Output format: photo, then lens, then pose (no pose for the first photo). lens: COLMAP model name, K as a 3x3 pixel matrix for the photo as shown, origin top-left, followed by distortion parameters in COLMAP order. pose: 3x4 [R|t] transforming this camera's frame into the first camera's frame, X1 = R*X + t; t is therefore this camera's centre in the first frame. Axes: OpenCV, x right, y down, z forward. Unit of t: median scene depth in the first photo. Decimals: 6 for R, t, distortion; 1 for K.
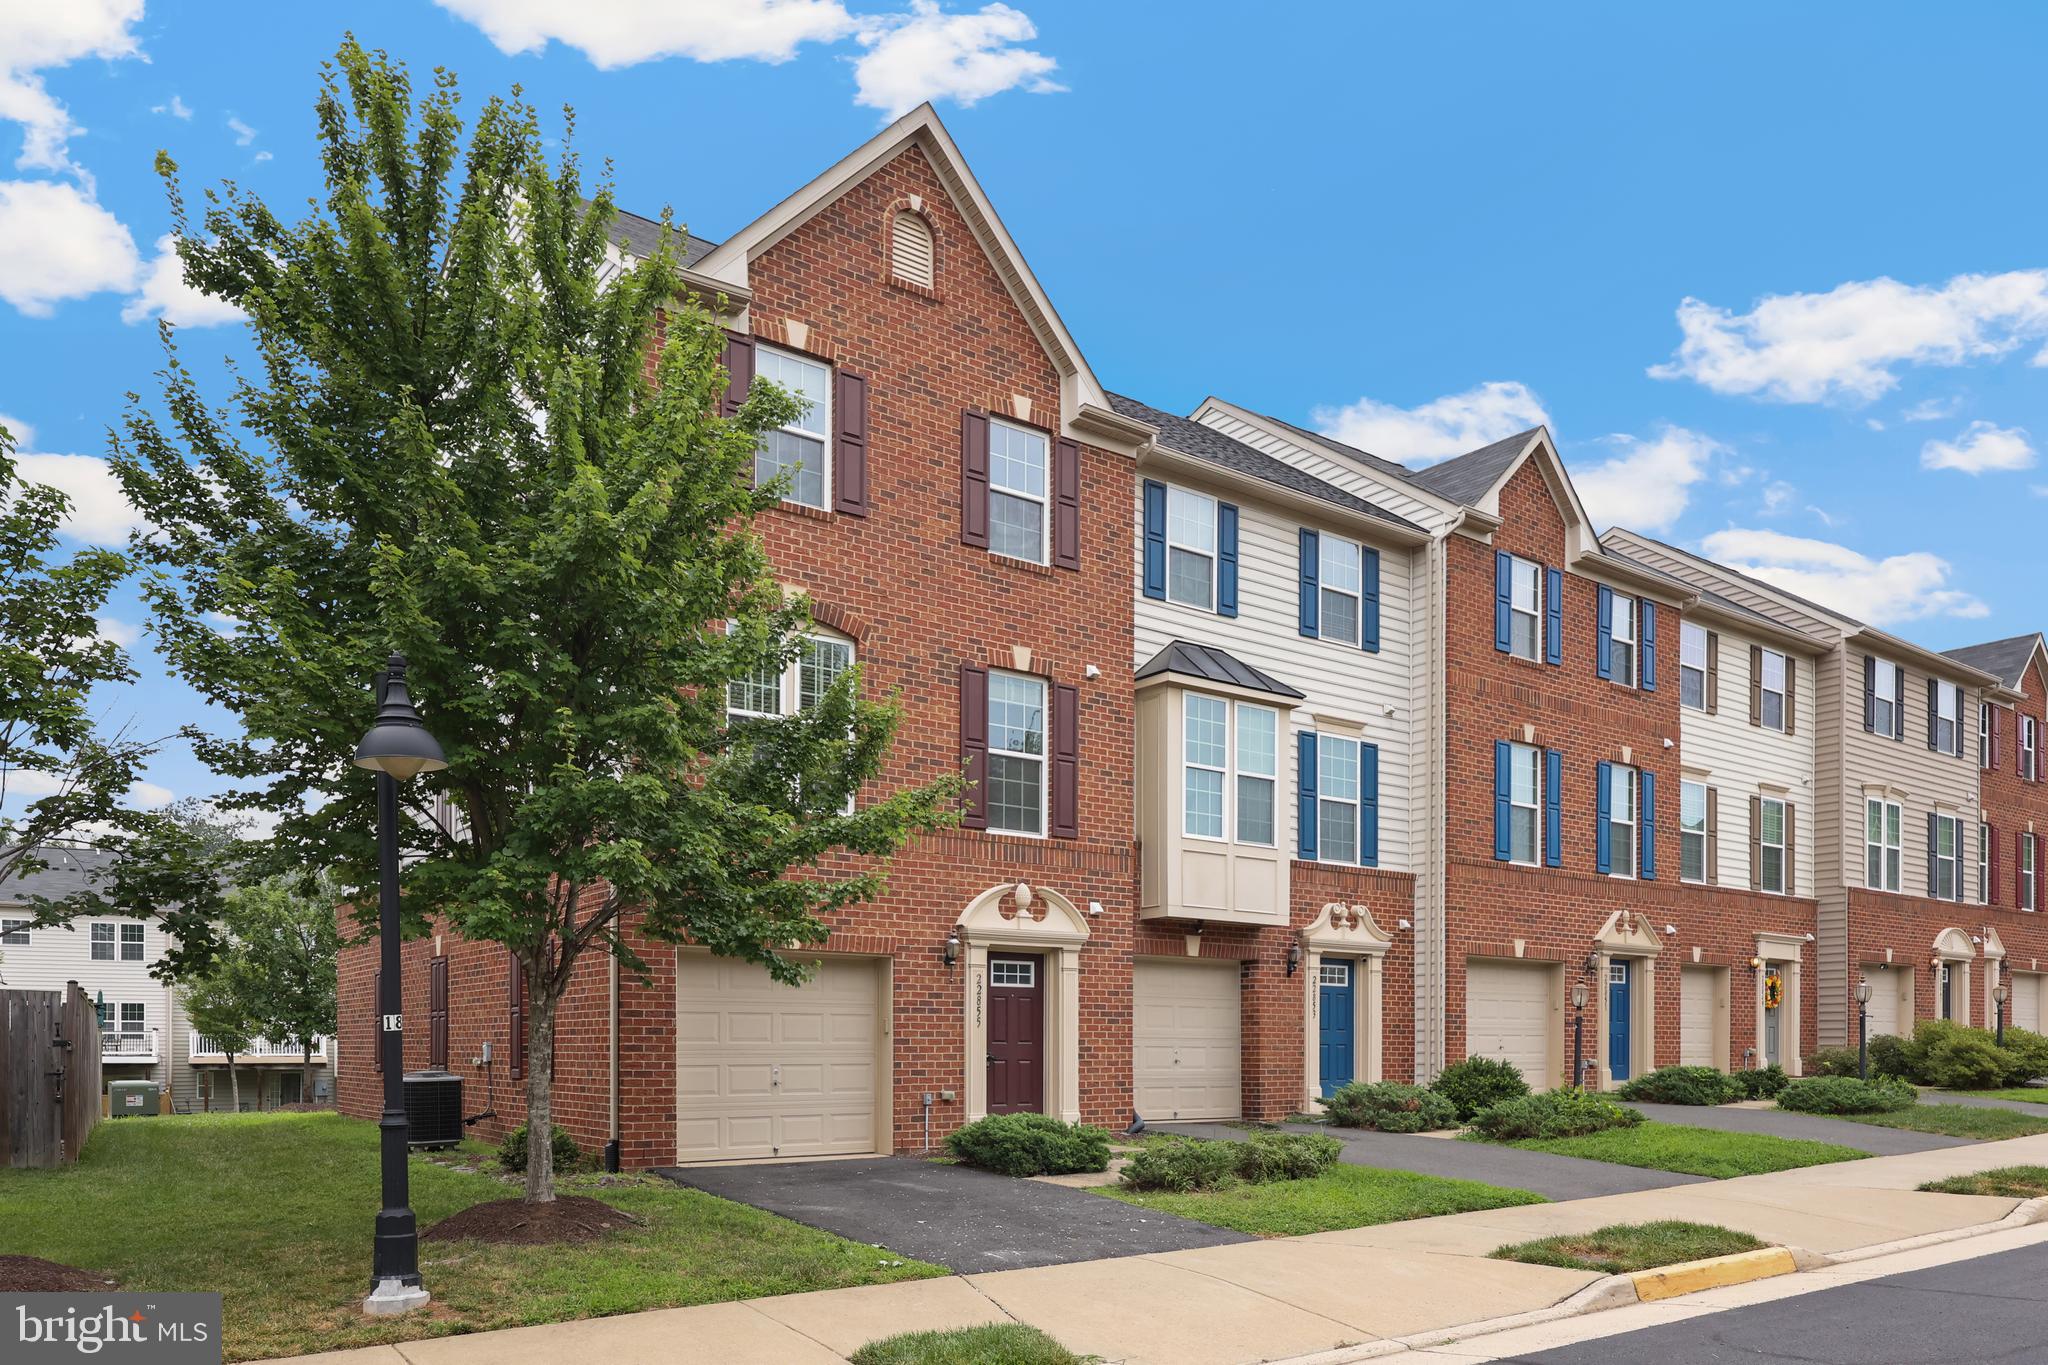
lens RADIAL K [[1414.3, 0, 1024.4], [0, 1414.3, 680.8], [0, 0, 1]] dist [0.005275, -0.001073]
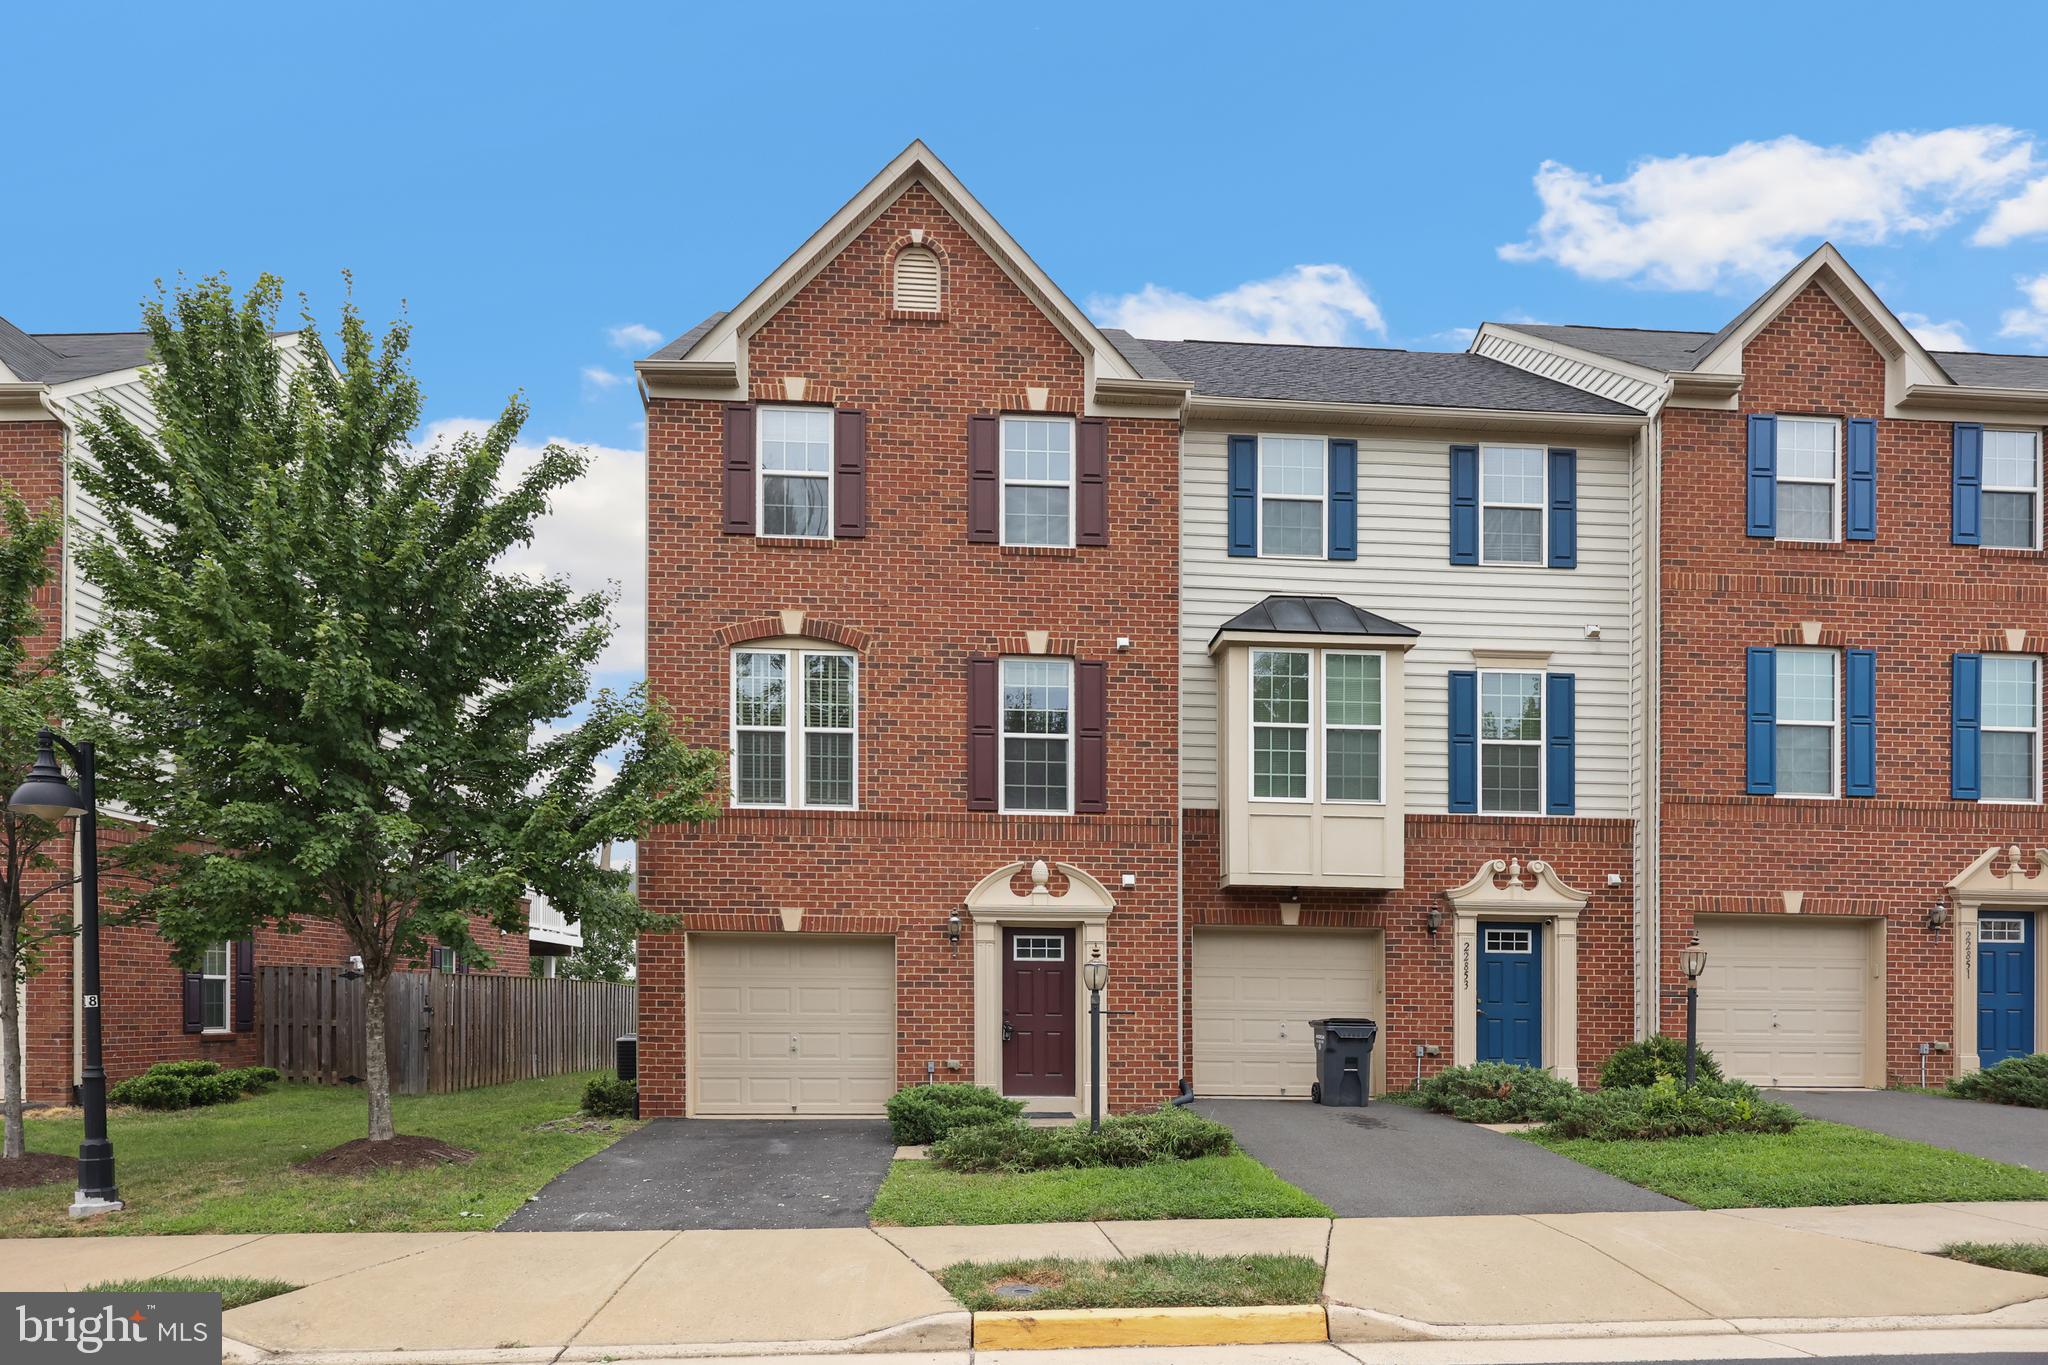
lens RADIAL K [[1232.3, 0, 1024.3], [0, 1232.3, 723.6], [0, 0, 1]] dist [0.004076, 0.003178]
pose [[0.842893, -0.115130, -0.525620, 0.448997], [0.128057, 0.991696, -0.011863, 0.051646], [0.522621, -0.057310, 0.850637, 0.229210]]
